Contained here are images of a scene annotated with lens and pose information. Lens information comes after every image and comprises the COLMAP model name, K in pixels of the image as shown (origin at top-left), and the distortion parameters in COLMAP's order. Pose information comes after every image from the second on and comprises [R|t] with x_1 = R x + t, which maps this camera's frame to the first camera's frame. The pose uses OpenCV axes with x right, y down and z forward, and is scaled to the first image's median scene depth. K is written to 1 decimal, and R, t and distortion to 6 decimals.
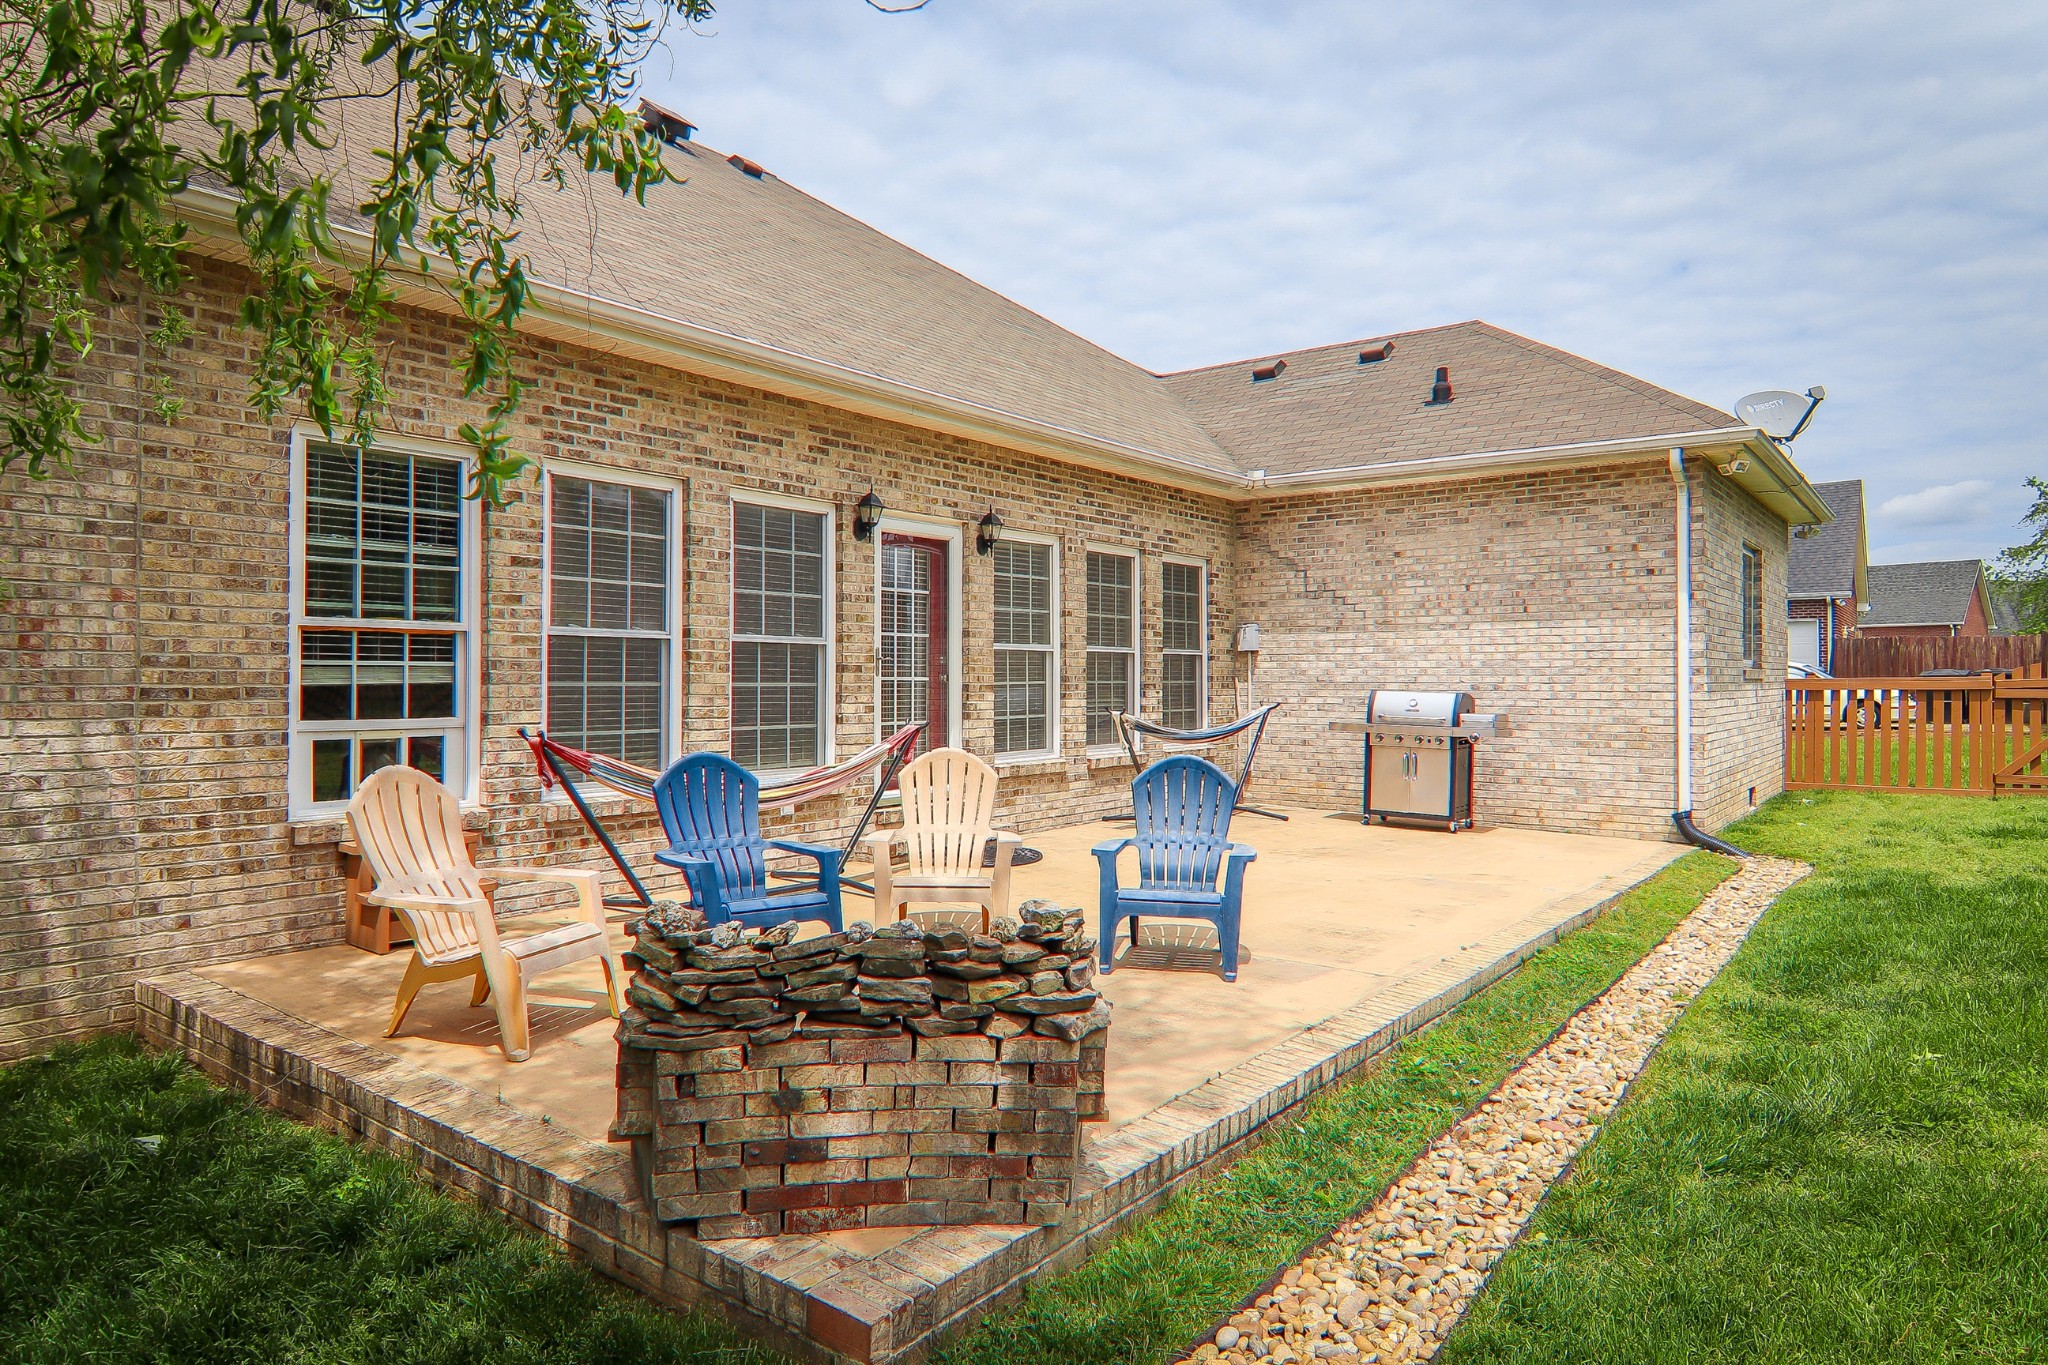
lens RADIAL K [[1217.8, 0, 1009.4], [0, 1217.8, 680.0], [0, 0, 1]] dist [0.001553, -0.000243]
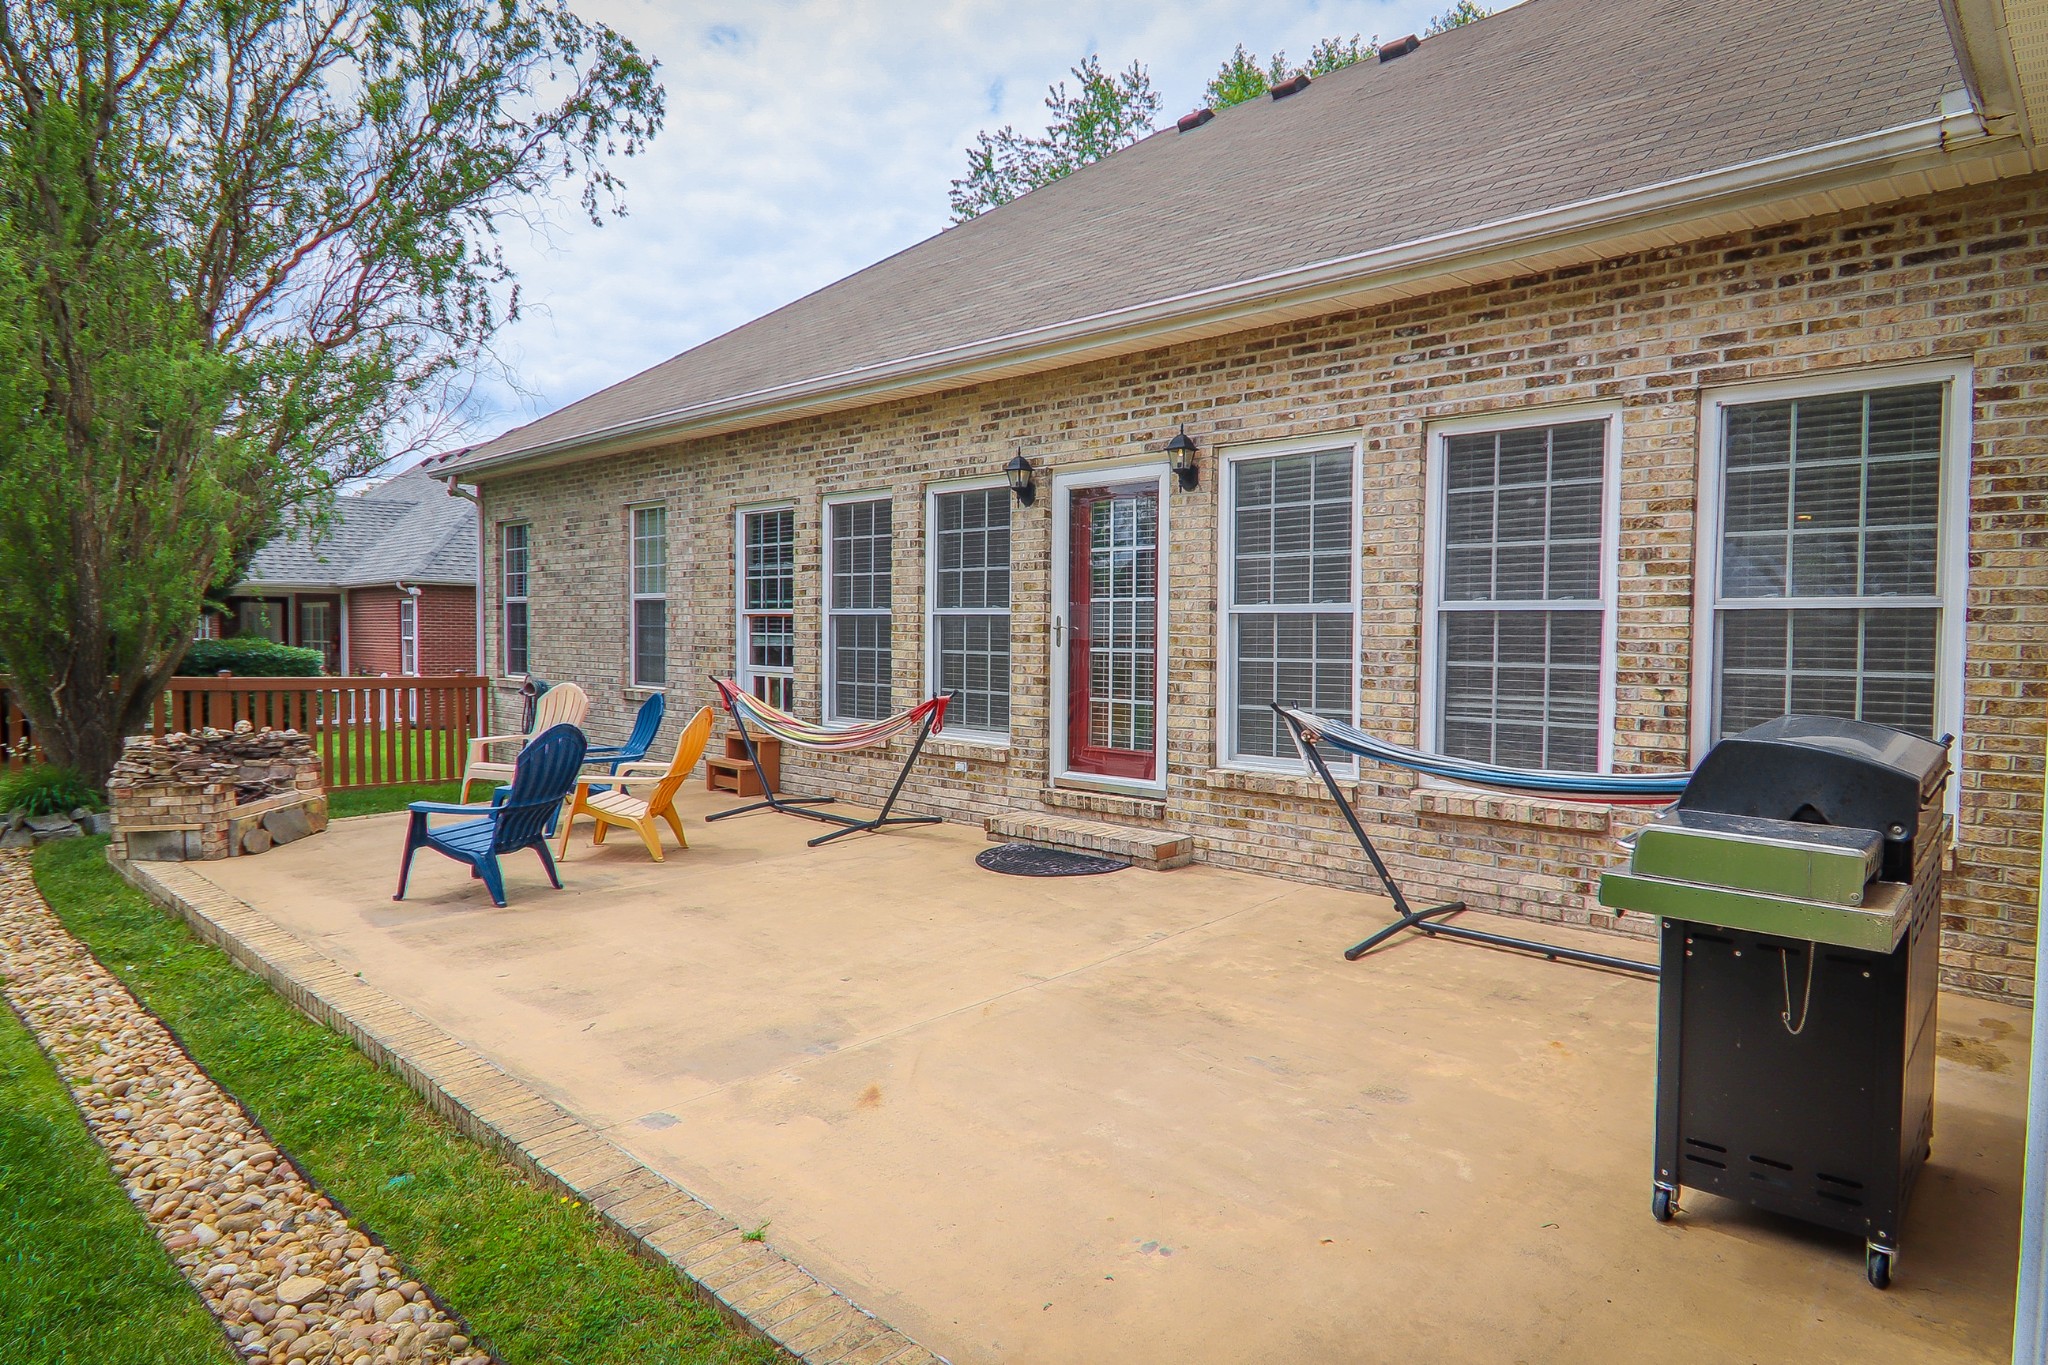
lens RADIAL K [[1217.8, 0, 1009.4], [0, 1217.8, 680.0], [0, 0, 1]] dist [0.001553, -0.000243]
pose [[-0.112446, 0.026436, -0.993306, 0.835415], [-0.021115, 0.999357, 0.028988, -0.004081], [0.993434, 0.024233, -0.111815, 1.085414]]
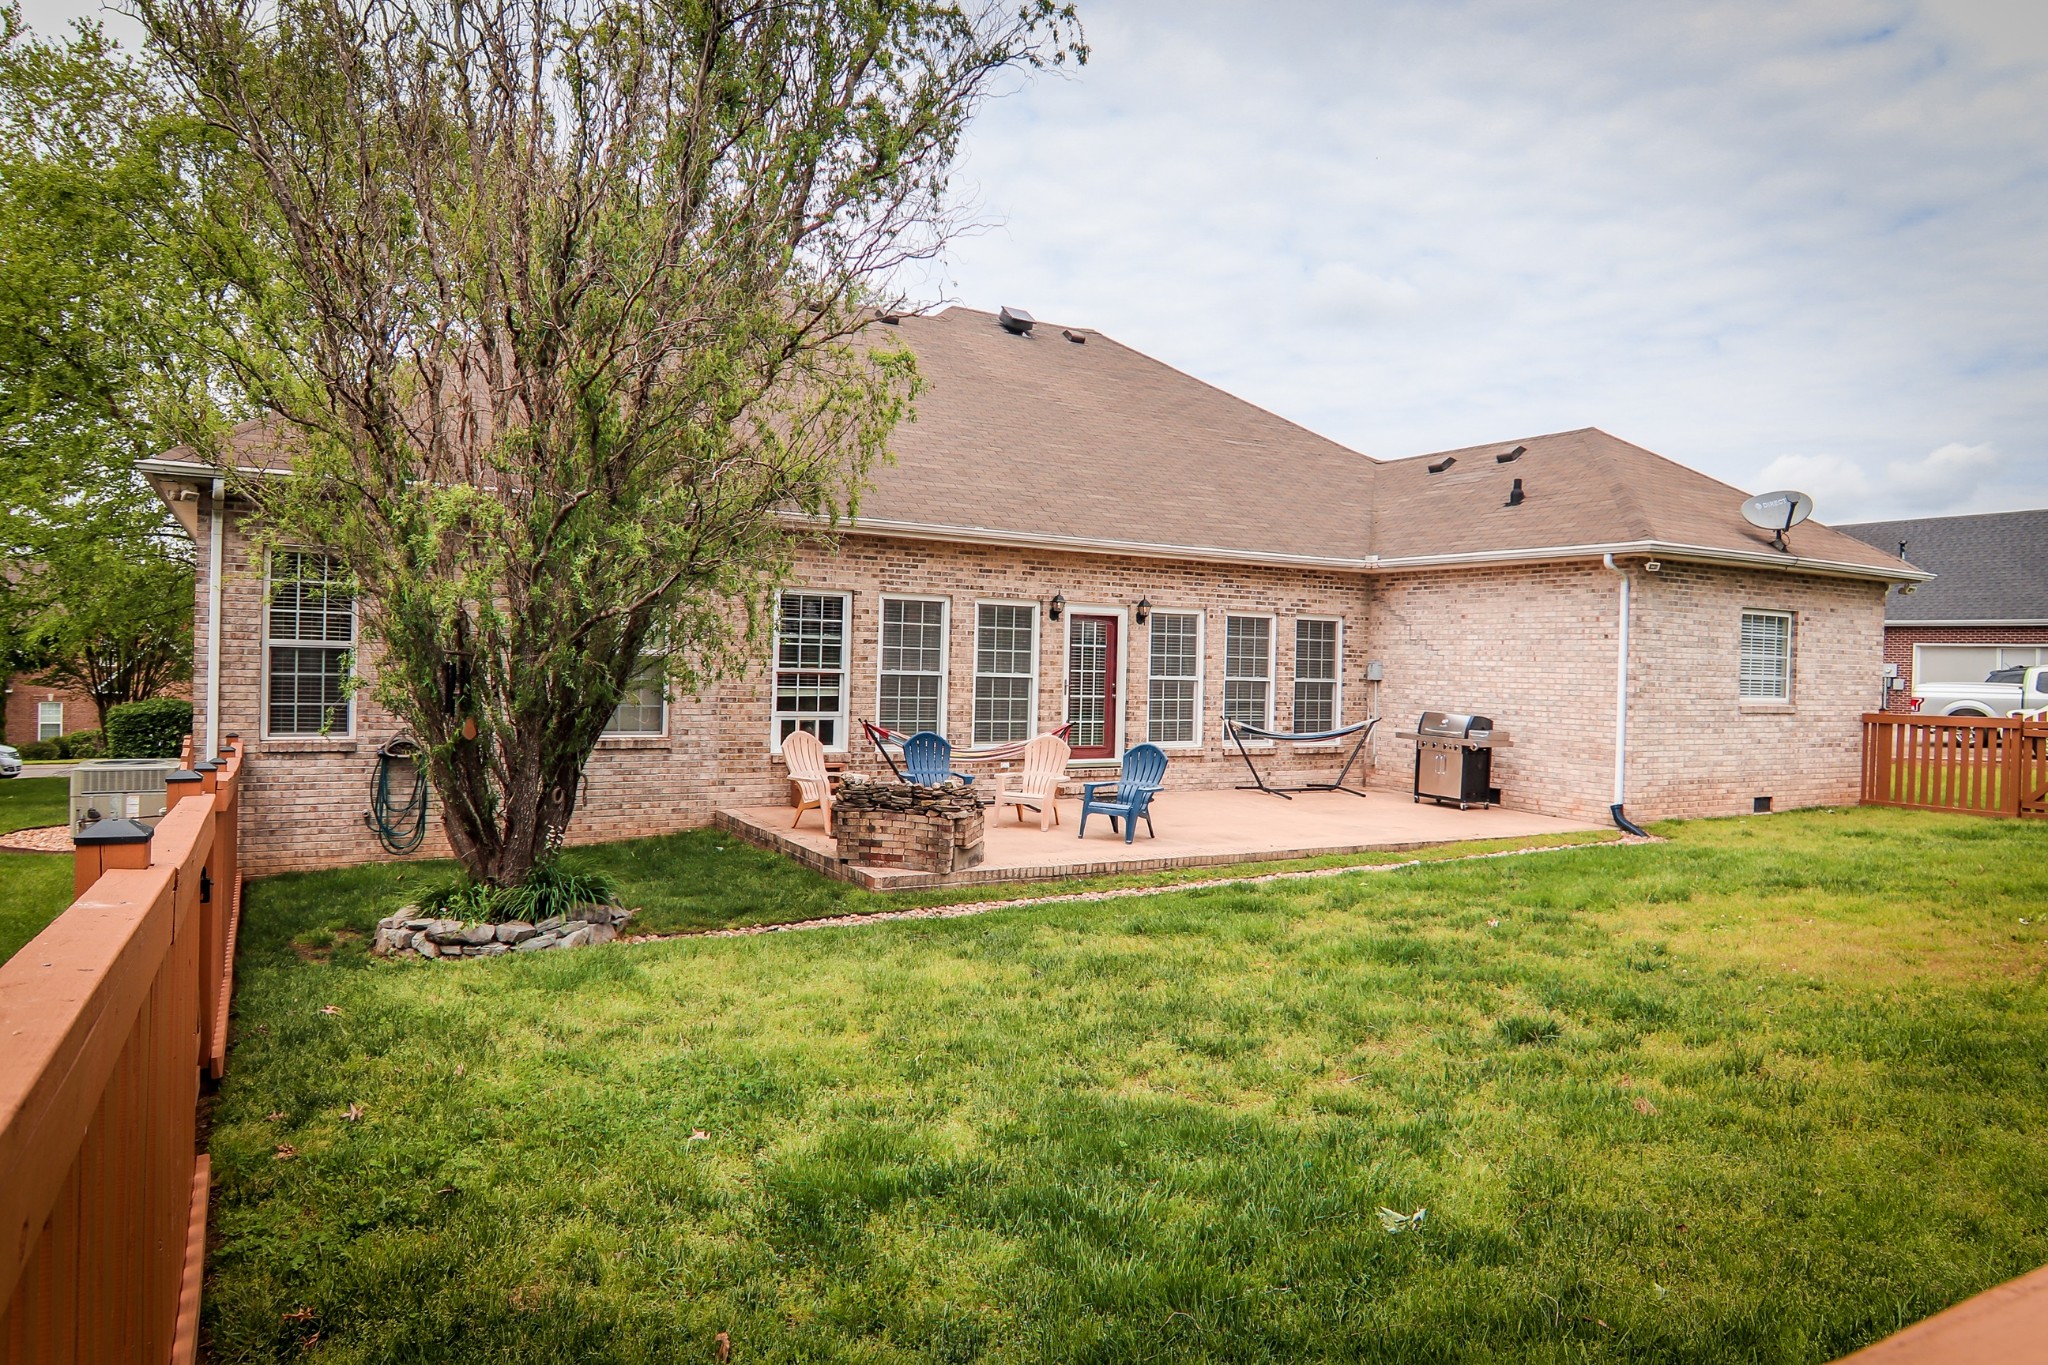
lens RADIAL K [[1217.8, 0, 1009.4], [0, 1217.8, 680.0], [0, 0, 1]] dist [0.001553, -0.000243]
pose [[0.925673, 0.026760, -0.377376, 0.498593], [-0.023944, 0.999639, 0.012154, -0.045707], [0.377565, -0.002214, 0.925980, -0.699442]]
